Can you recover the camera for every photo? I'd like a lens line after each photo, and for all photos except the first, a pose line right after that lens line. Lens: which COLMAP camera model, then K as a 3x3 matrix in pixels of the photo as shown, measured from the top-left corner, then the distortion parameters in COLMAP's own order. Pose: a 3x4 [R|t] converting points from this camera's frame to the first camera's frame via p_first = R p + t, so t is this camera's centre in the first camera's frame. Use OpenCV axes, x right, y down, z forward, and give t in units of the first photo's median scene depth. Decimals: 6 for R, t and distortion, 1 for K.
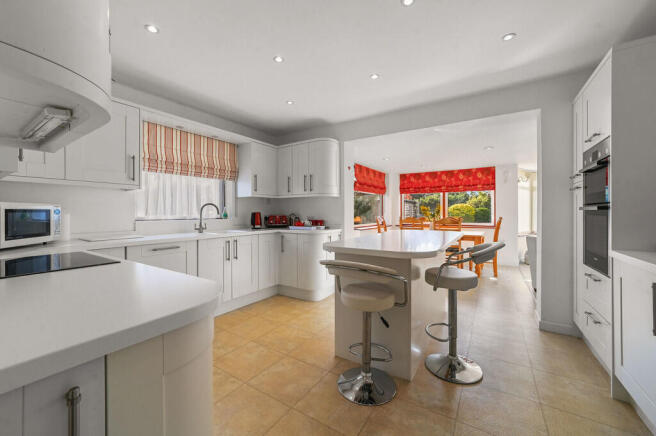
lens RADIAL K [[258.8, 0, 328.0], [0, 258.8, 218.0], [0, 0, 1]] dist [-0.000570, -0.000063]
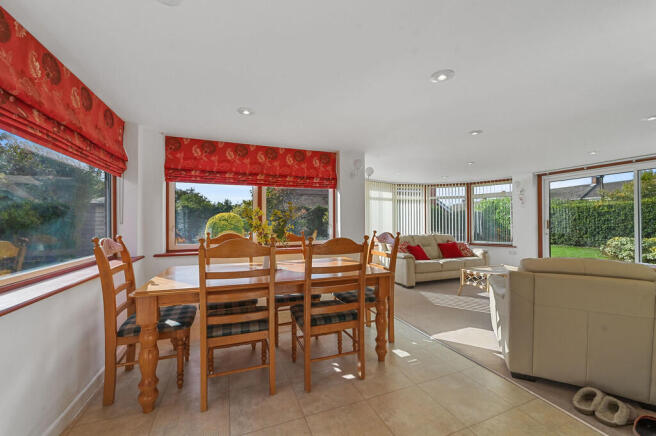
lens RADIAL K [[258.8, 0, 328.0], [0, 258.8, 218.0], [0, 0, 1]] dist [-0.000570, -0.000063]
pose [[0.607186, 0.013713, 0.794441, 0.107727], [0.012692, 0.999556, -0.026953, -0.016199], [-0.794458, 0.026449, 0.606743, 0.566196]]
